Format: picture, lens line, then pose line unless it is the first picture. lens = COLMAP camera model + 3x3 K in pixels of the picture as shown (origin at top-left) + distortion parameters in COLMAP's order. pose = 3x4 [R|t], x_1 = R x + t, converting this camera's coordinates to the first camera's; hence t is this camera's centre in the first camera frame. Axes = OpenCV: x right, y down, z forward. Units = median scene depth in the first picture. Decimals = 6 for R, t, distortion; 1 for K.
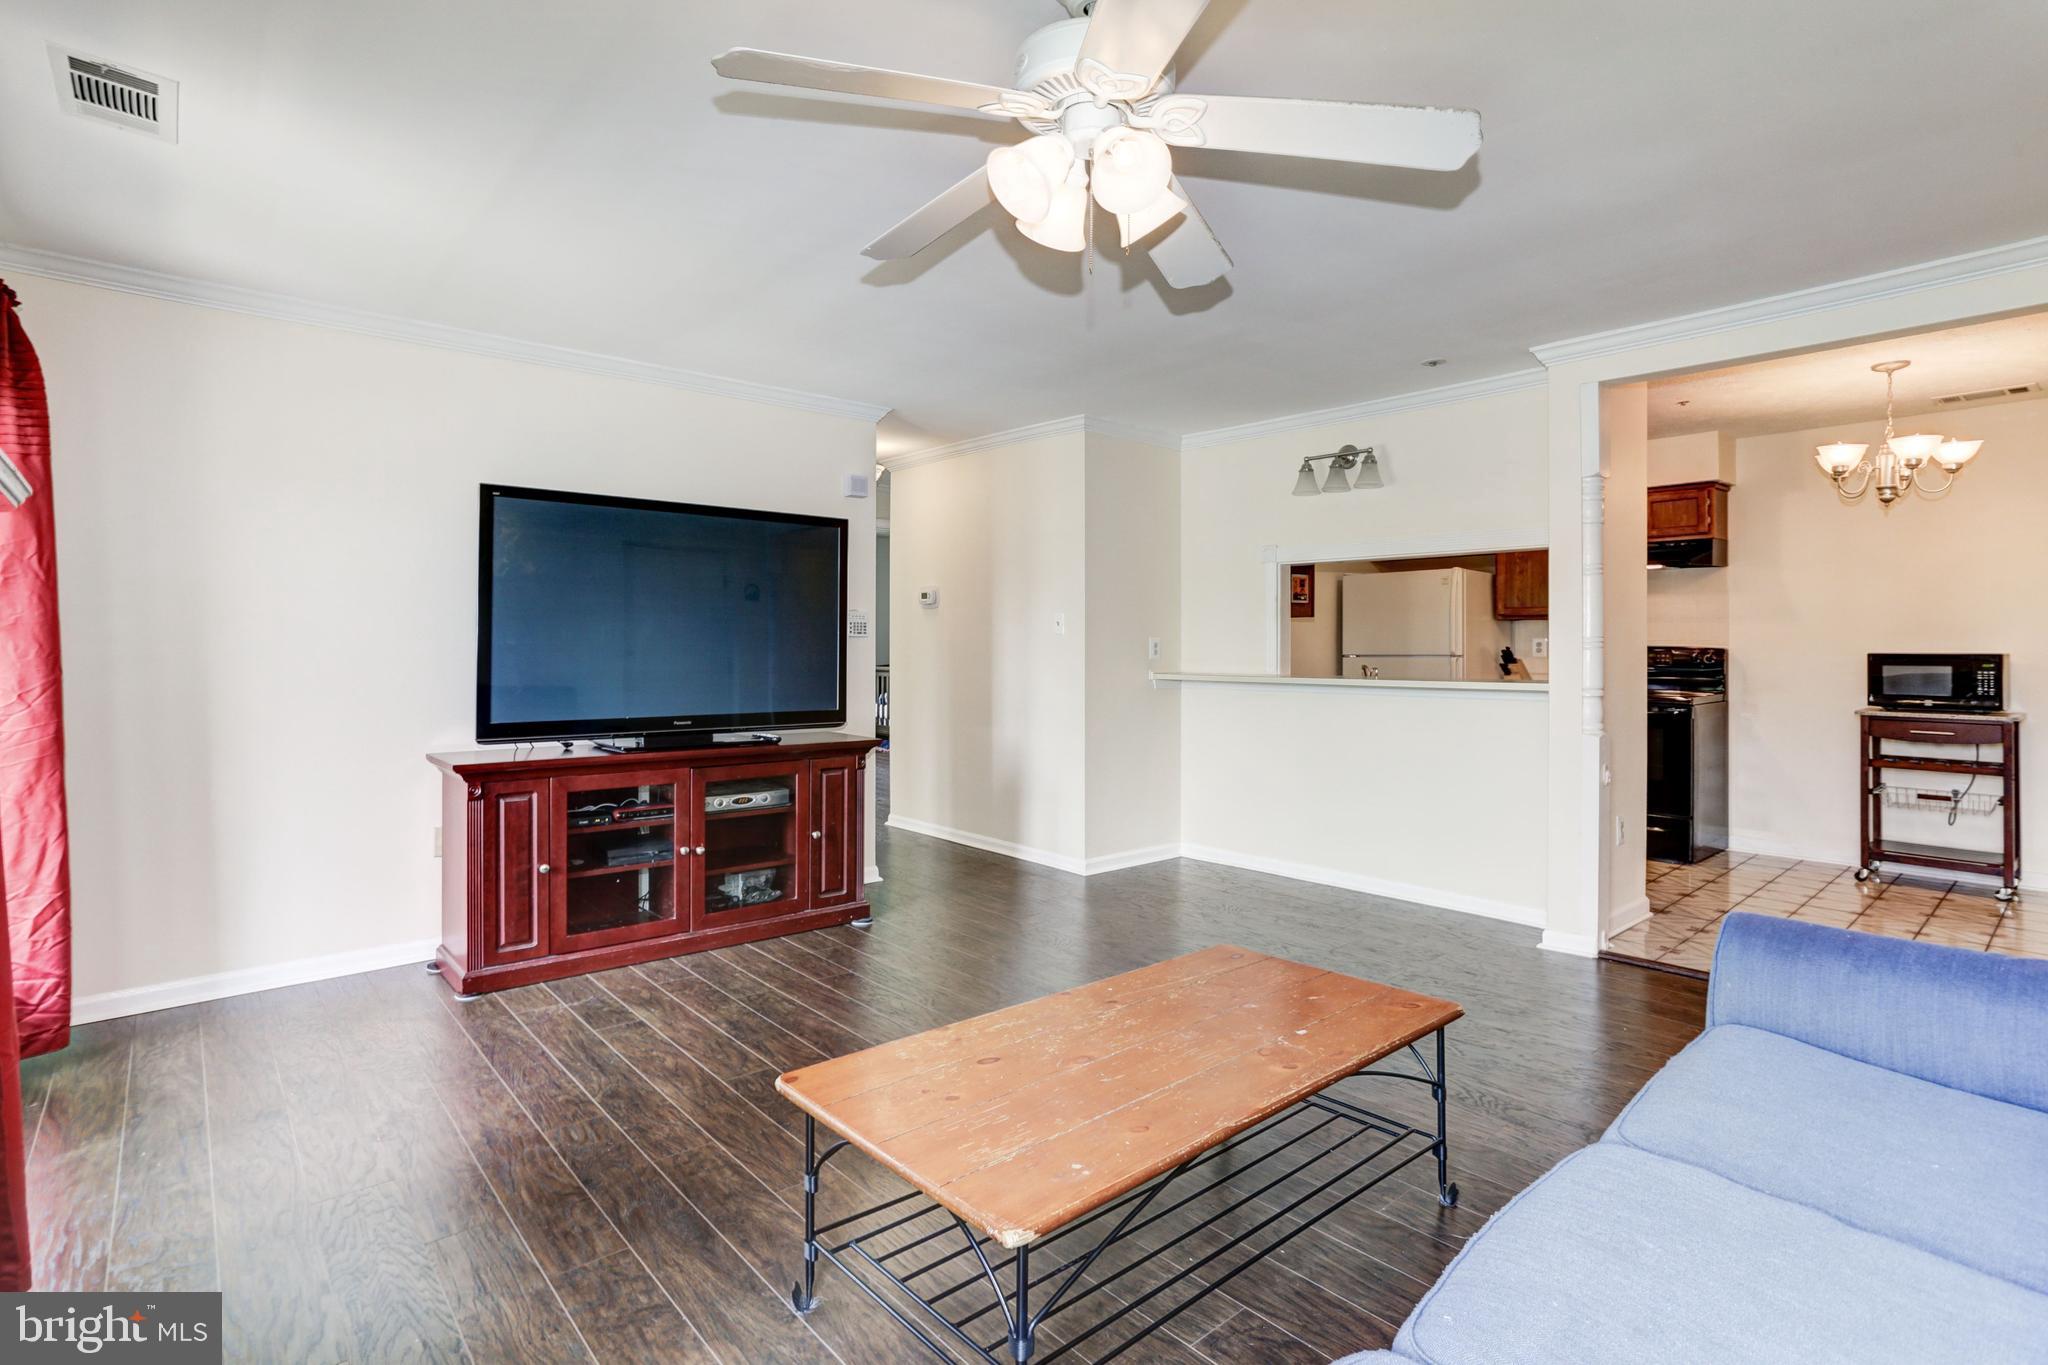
lens RADIAL K [[990.6, 0, 1060.5], [0, 990.6, 642.1], [0, 0, 1]] dist [-0.003159, 0.027506]
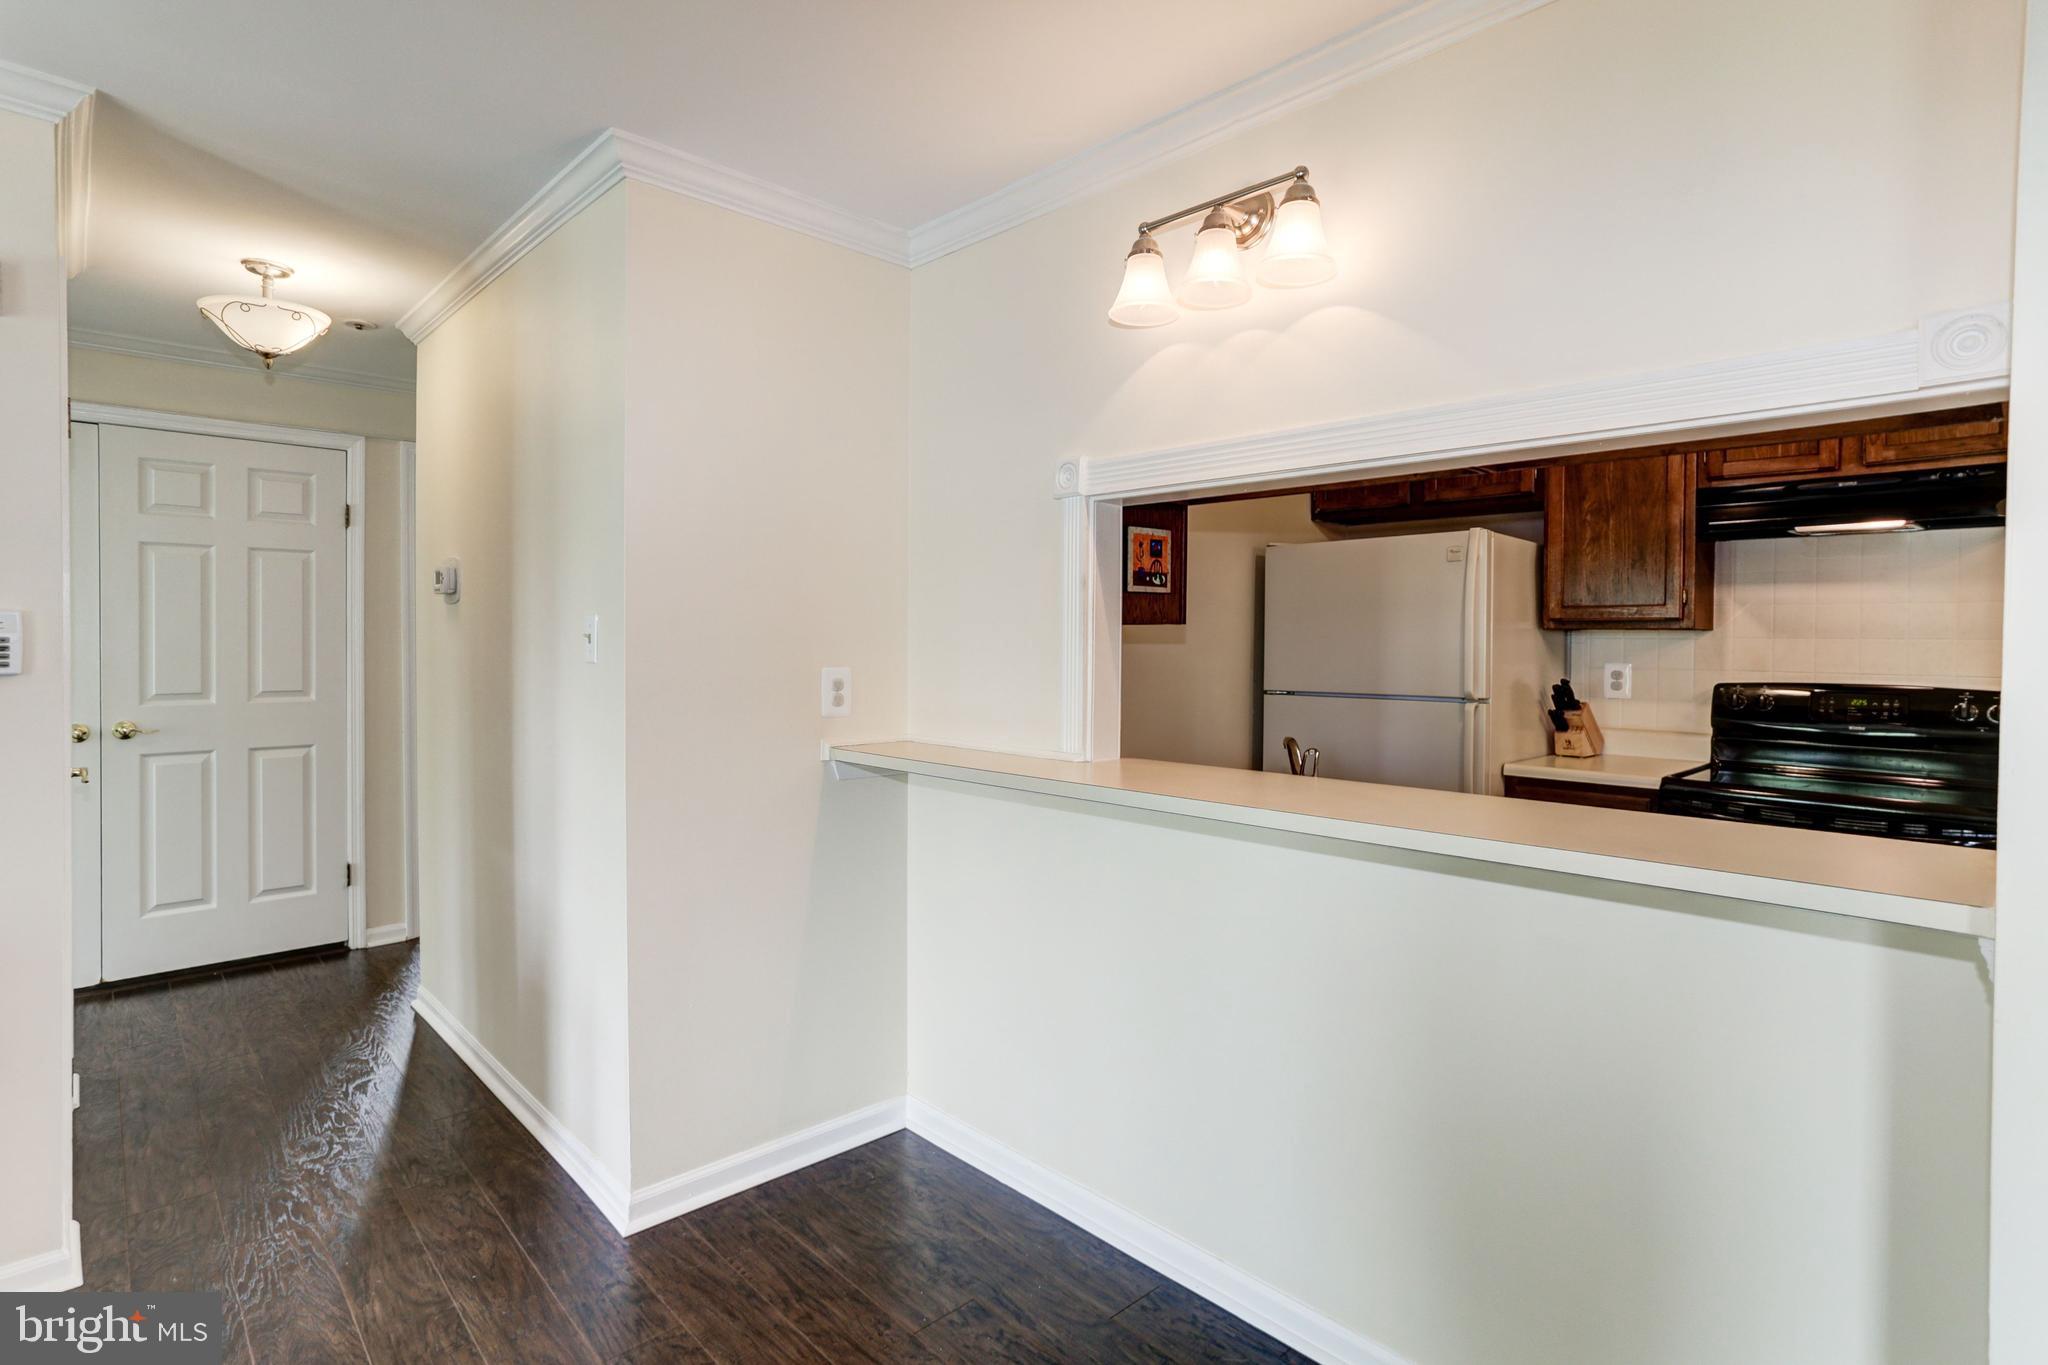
lens RADIAL K [[990.9, 0, 1057.4], [0, 990.9, 656.6], [0, 0, 1]] dist [0.002872, 0.000484]
pose [[0.999189, 0.004246, 0.040041, 0.180296], [-0.004887, 0.999861, 0.015932, -0.017597], [-0.039968, -0.016115, 0.999071, 0.552301]]
